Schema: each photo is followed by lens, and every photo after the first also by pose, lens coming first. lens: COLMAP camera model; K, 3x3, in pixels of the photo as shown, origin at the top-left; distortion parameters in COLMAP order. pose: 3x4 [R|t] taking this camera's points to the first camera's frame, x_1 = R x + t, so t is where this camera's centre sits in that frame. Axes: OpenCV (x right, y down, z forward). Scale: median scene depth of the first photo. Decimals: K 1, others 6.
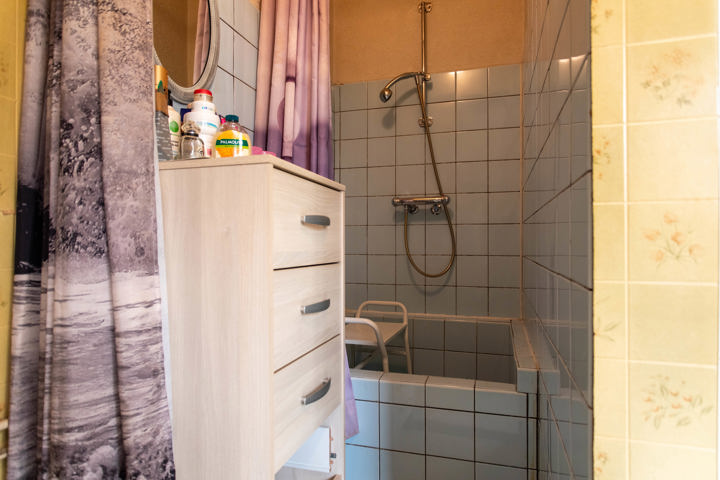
lens RADIAL K [[433.9, 0, 360.6], [0, 433.9, 242.0], [0, 0, 1]] dist [0.001244, 0.000883]
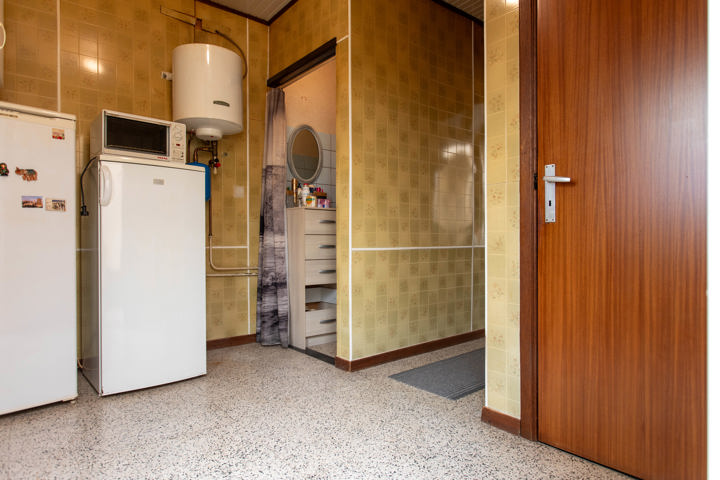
lens RADIAL K [[433.9, 0, 360.2], [0, 433.9, 240.6], [0, 0, 1]] dist [0.001244, 0.000883]
pose [[0.834451, -0.002655, -0.551076, 2.606146], [0.003900, 0.999992, 0.001088, 0.128507], [0.551068, -0.003057, 0.834454, -2.225771]]
